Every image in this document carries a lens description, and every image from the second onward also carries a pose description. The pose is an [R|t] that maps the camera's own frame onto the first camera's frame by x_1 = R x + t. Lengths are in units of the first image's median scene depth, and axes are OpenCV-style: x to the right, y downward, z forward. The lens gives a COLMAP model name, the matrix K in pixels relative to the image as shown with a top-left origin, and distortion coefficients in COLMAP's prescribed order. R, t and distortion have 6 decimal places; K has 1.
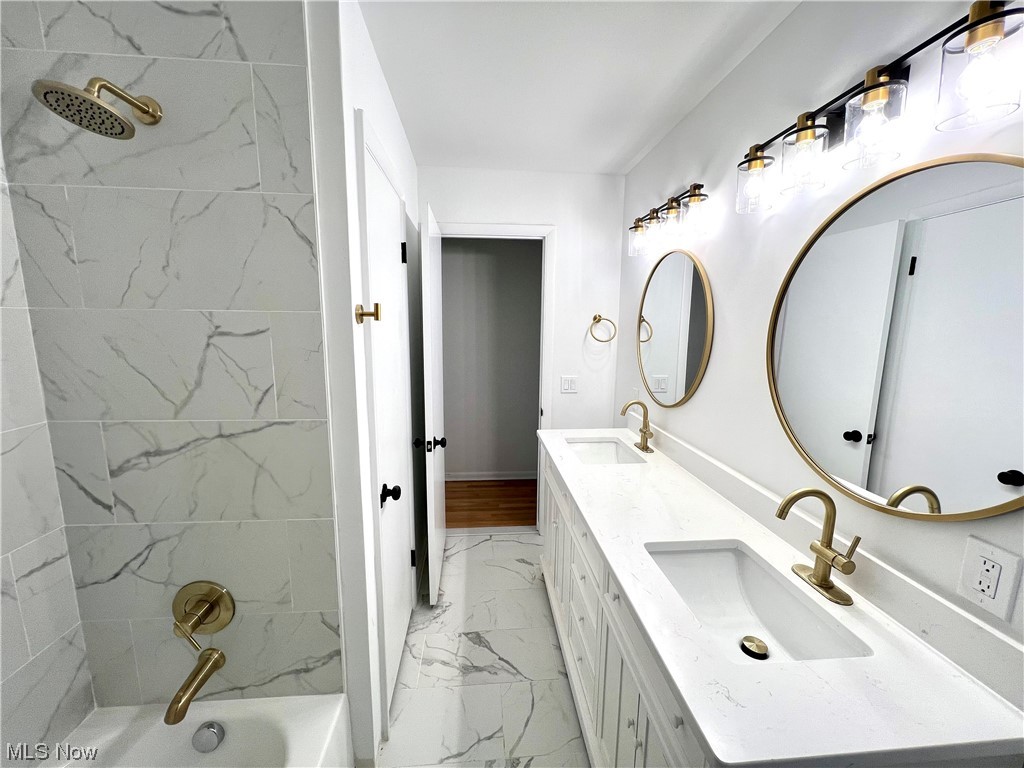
lens RADIAL K [[412.9, 0, 512.0], [0, 412.9, 384.0], [0, 0, 1]] dist [-0.000353, -0.000162]
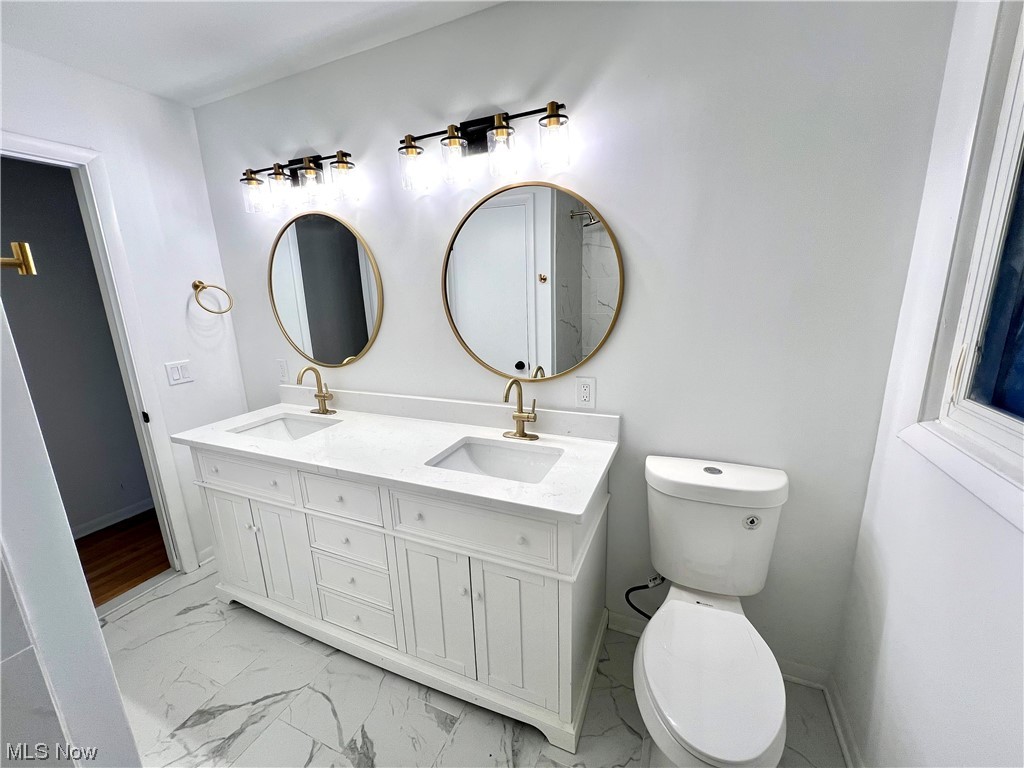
lens RADIAL K [[417.2, 0, 512.0], [0, 417.2, 384.0], [0, 0, 1]] dist [-0.000655, -0.000129]
pose [[0.474003, -0.222828, 0.851862, -0.361881], [0.170918, 0.972333, 0.159236, 0.006378], [-0.863776, 0.070120, 0.498974, 0.106089]]
